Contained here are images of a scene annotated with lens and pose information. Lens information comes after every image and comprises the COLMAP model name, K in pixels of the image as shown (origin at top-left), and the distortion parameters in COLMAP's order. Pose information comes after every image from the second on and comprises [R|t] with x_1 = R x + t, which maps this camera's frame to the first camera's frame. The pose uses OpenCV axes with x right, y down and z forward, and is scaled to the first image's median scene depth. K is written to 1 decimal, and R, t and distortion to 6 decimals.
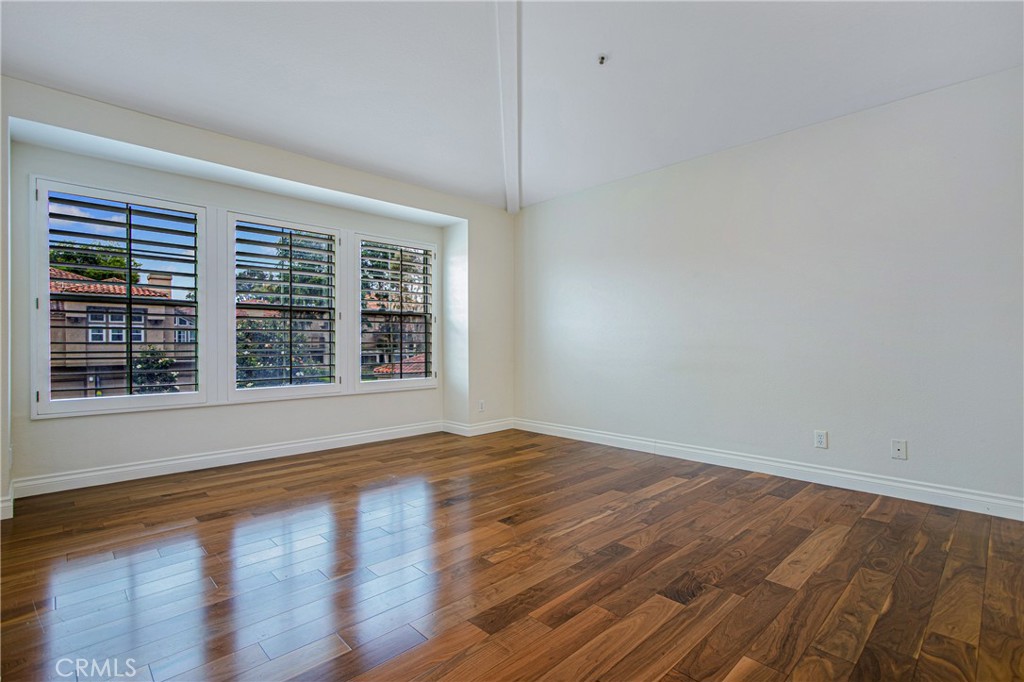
lens RADIAL K [[480.3, 0, 504.1], [0, 480.3, 344.5], [0, 0, 1]] dist [0.001746, 0.000491]
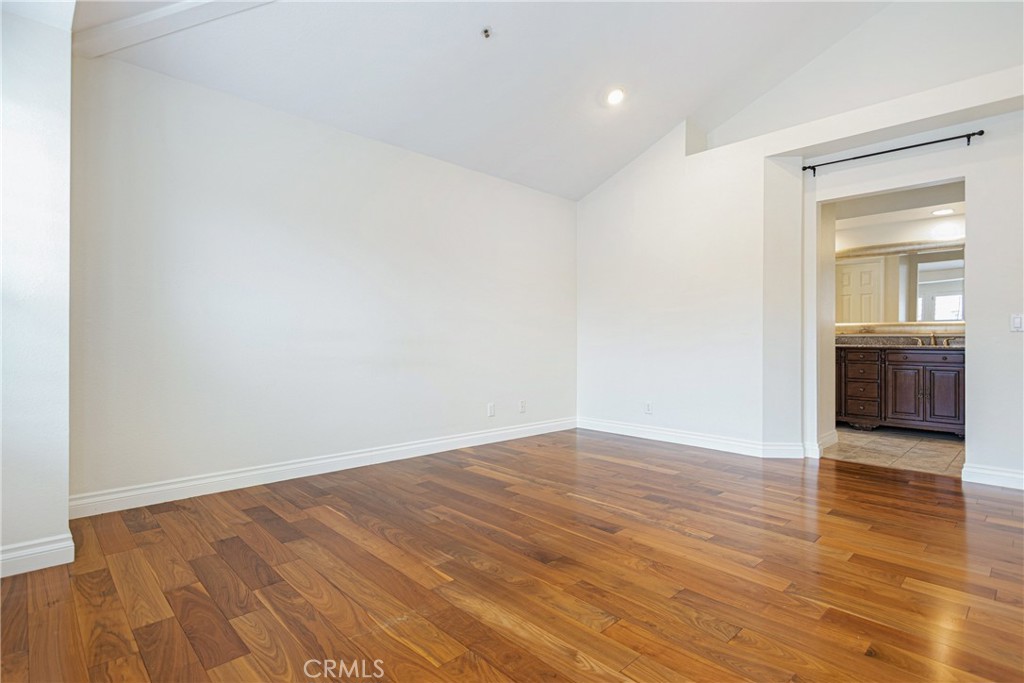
lens RADIAL K [[506.6, 0, 492.1], [0, 506.6, 345.1], [0, 0, 1]] dist [-0.006789, -0.000104]
pose [[0.023101, -0.008554, 0.999697, -0.871032], [0.001543, 0.999963, 0.008521, -0.001831], [-0.999732, 0.001345, 0.023113, 1.069605]]
